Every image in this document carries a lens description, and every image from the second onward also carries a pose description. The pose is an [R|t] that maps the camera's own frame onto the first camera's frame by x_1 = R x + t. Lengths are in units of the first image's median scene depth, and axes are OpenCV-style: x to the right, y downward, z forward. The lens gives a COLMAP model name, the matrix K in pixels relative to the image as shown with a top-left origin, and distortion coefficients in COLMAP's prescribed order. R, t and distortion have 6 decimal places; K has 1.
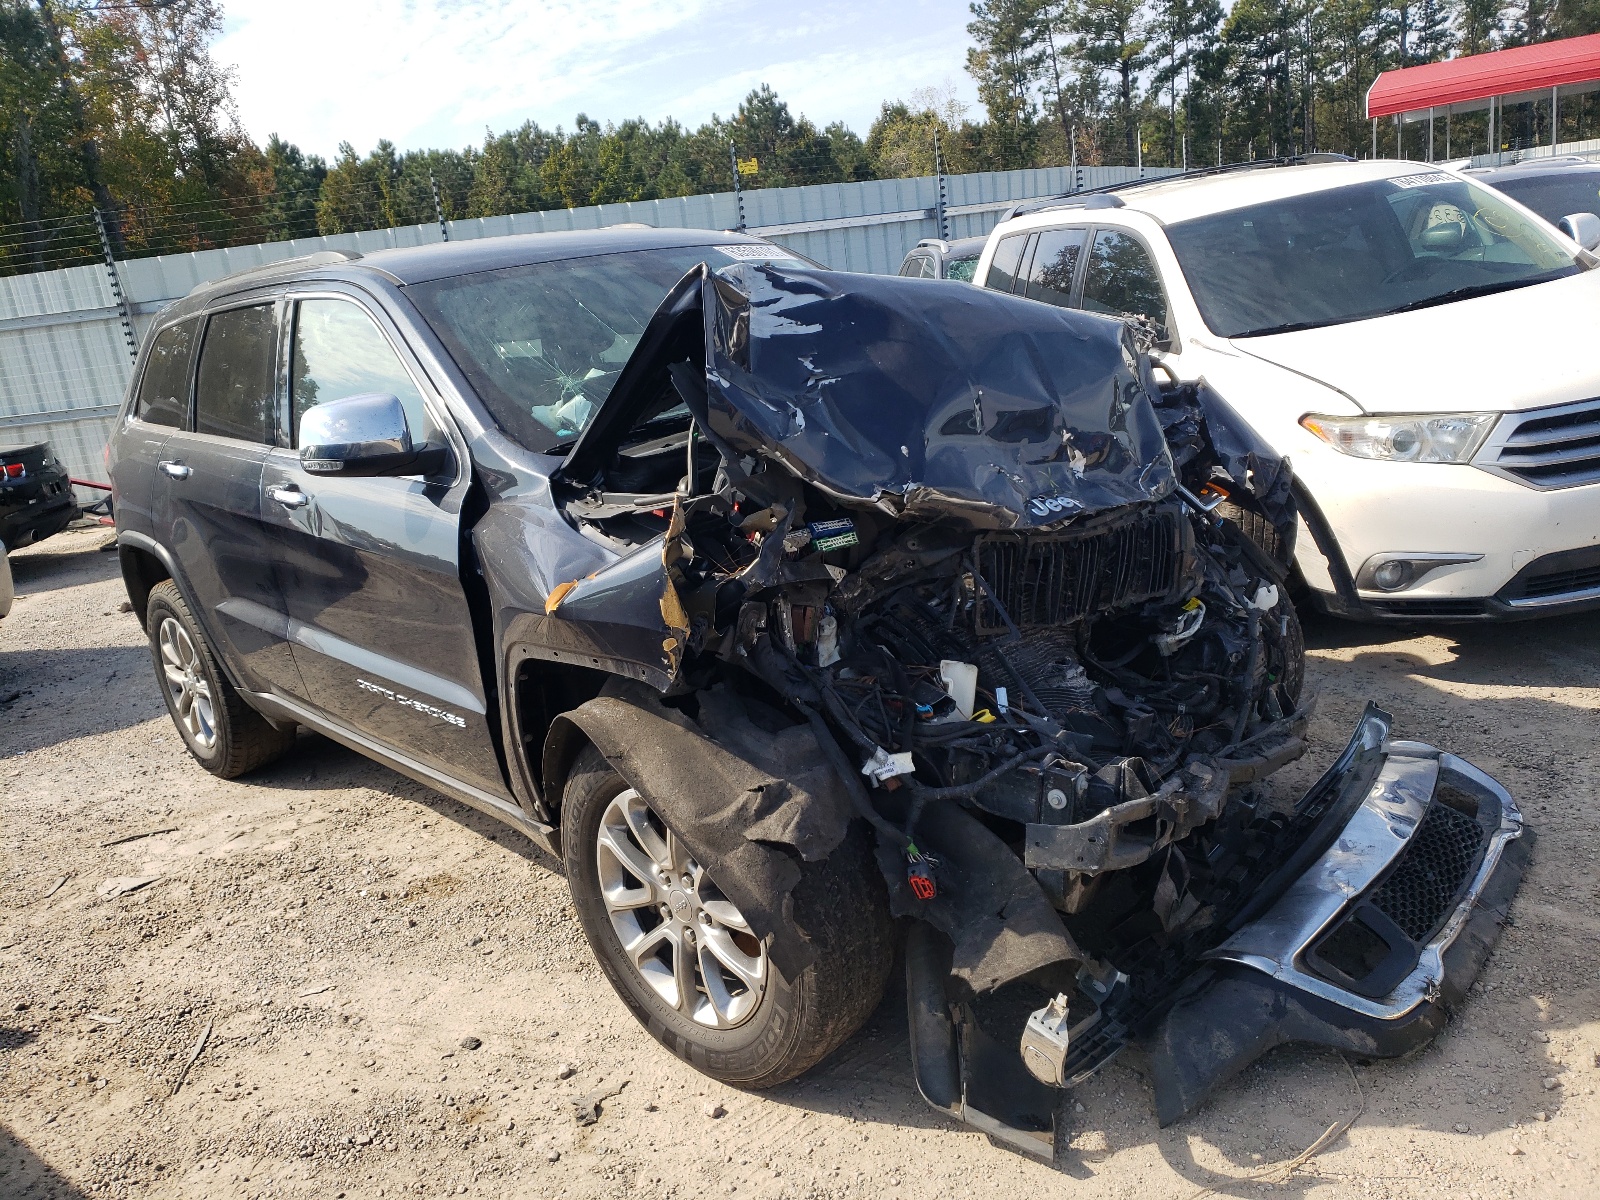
lens RADIAL K [[1243.9, 0, 800.0], [0, 1243.9, 600.0], [0, 0, 1]] dist [0.014909, 0.015940]
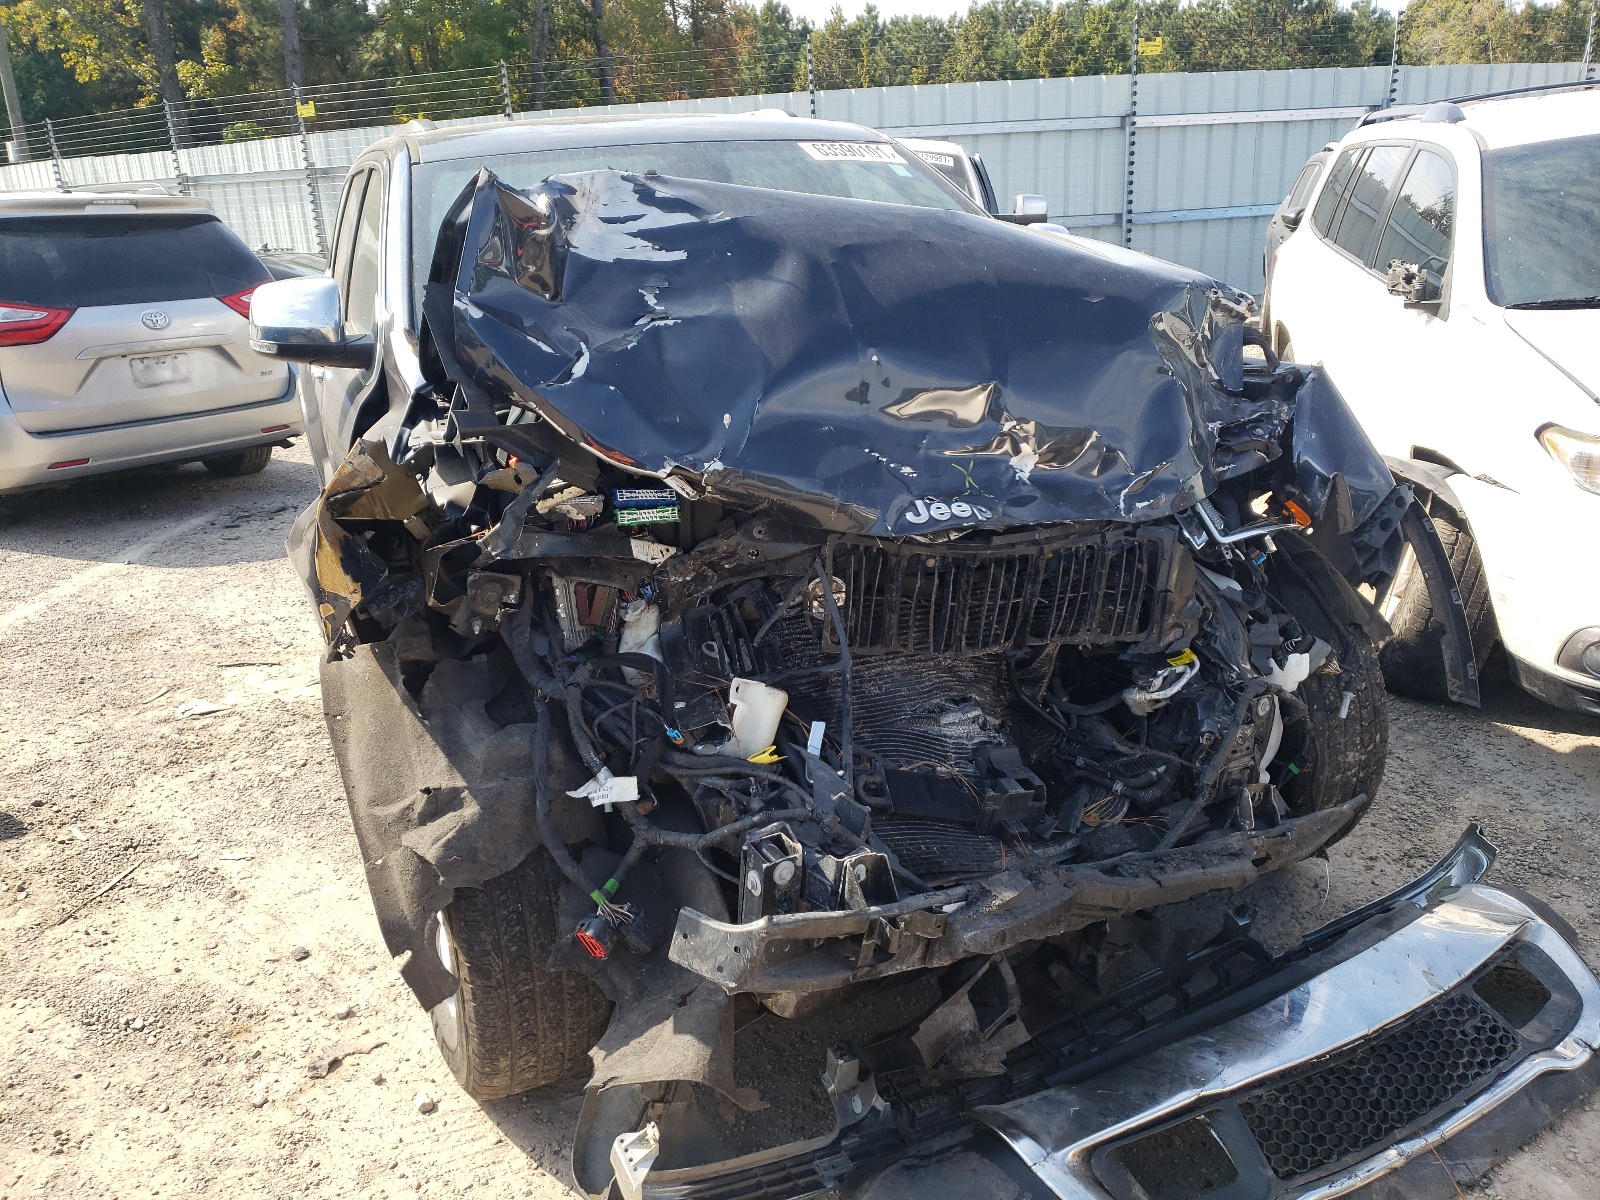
lens RADIAL K [[1243.9, 0, 800.0], [0, 1243.9, 600.0], [0, 0, 1]] dist [0.014909, 0.015940]
pose [[0.934345, 0.183161, -0.305699, 0.328831], [-0.155209, 0.981330, 0.113583, -0.085326], [0.320796, -0.058678, 0.945329, 0.193437]]
